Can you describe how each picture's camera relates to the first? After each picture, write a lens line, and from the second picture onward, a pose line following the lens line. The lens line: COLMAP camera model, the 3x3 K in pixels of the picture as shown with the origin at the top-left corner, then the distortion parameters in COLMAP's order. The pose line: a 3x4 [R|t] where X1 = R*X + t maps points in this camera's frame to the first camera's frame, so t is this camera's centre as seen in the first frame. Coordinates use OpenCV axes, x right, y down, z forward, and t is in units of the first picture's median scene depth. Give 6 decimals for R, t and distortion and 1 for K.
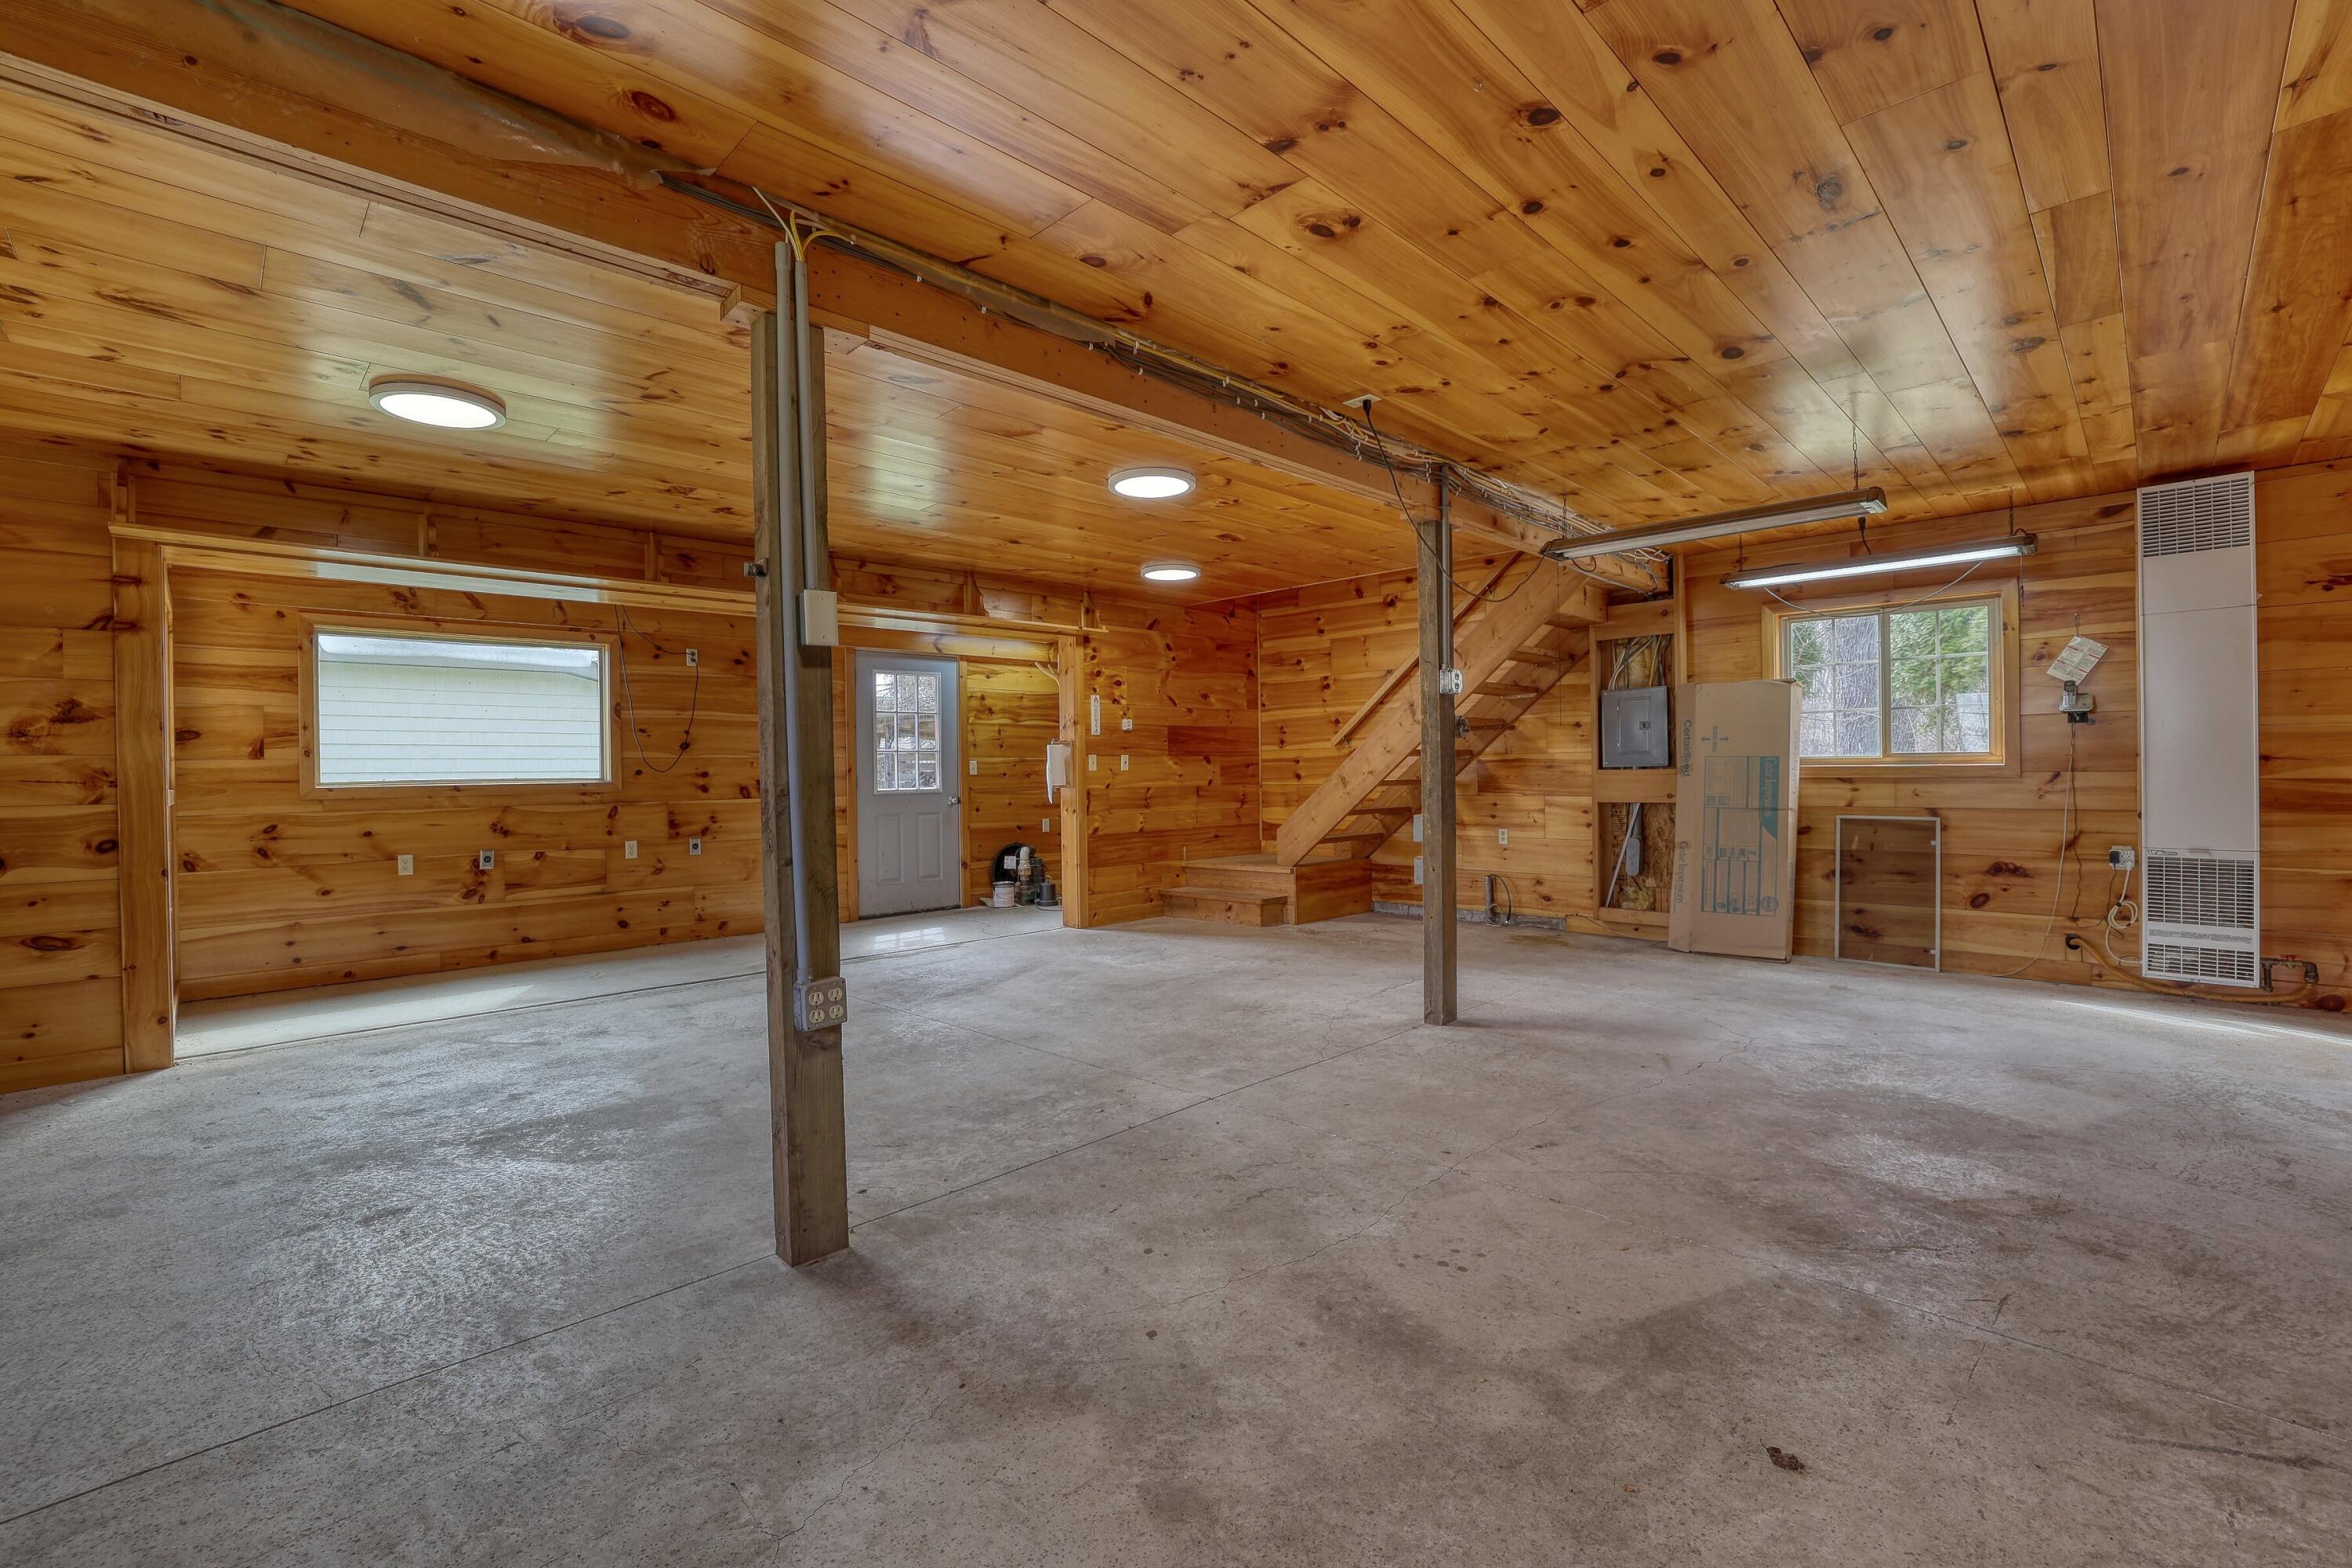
lens RADIAL K [[1015.2, 0, 1171.0], [0, 1015.2, 778.7], [0, 0, 1]] dist [-0.039286, 0.000726]
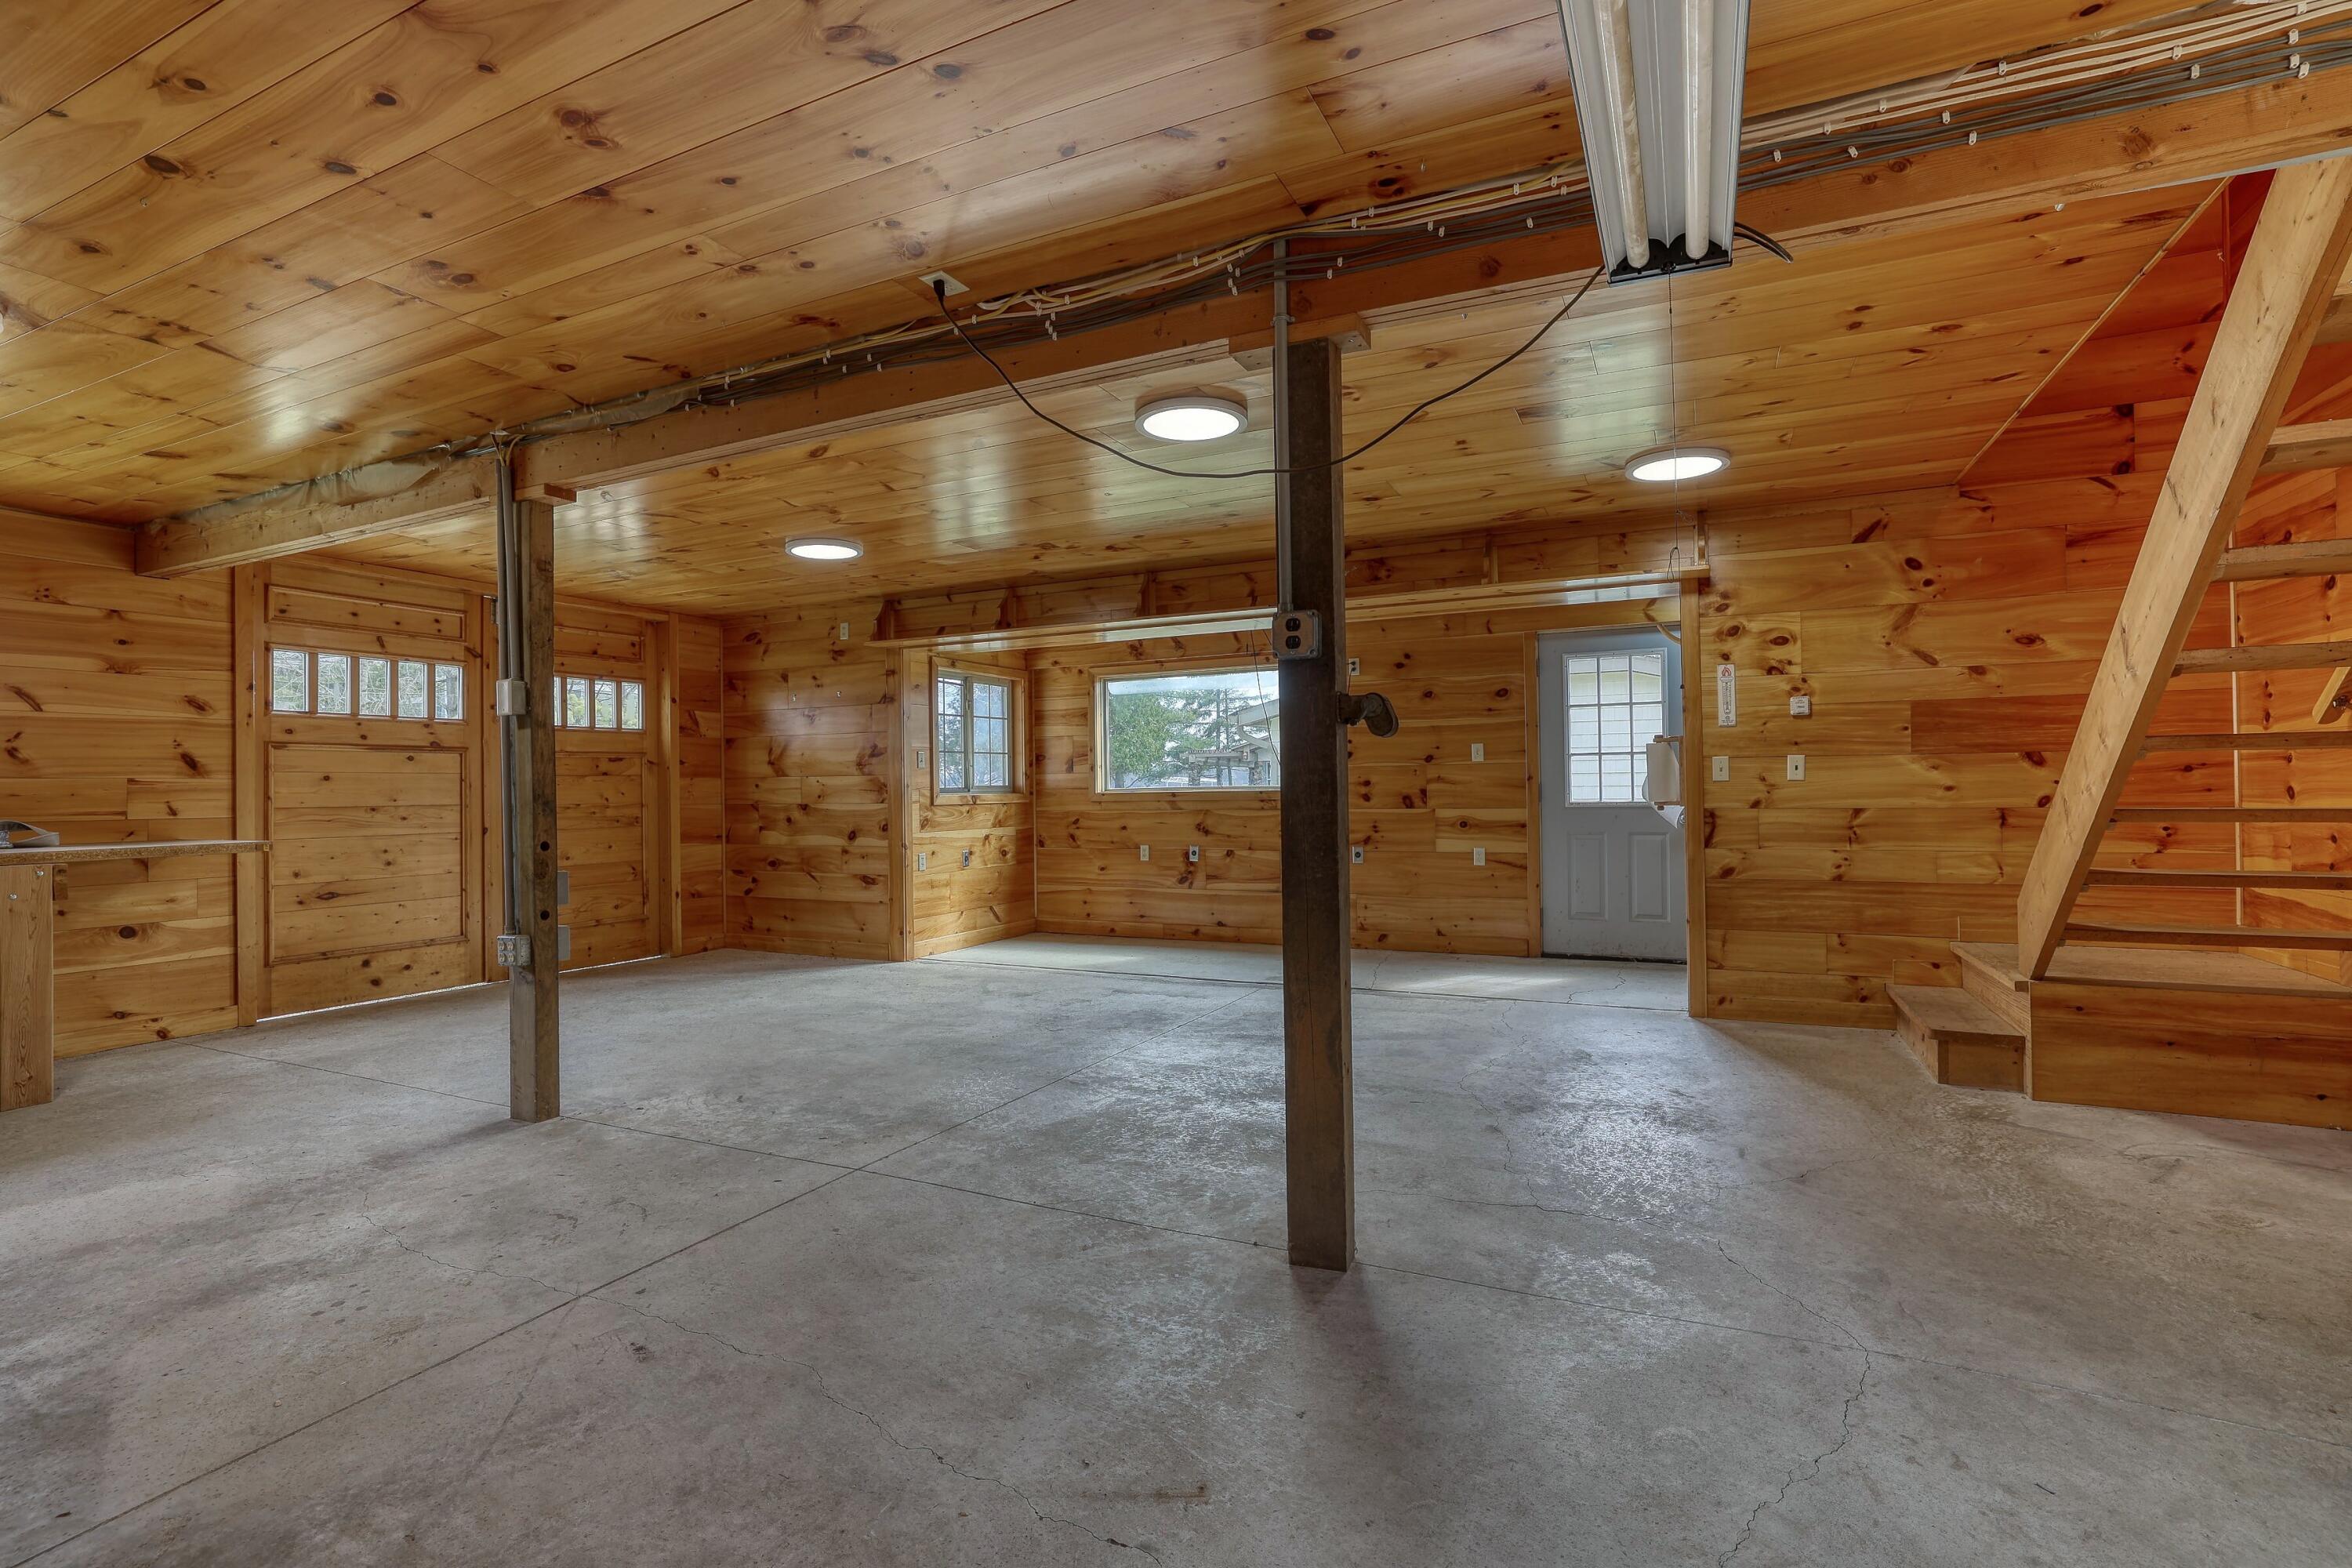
lens RADIAL K [[1102.4, 0, 1173.7], [0, 1102.4, 769.0], [0, 0, 1]] dist [-0.024086, 0.003489]
pose [[0.327206, -0.005755, -0.944936, 0.621242], [0.001098, 0.999983, -0.005711, -0.015395], [0.944953, 0.000831, 0.327206, 0.570069]]
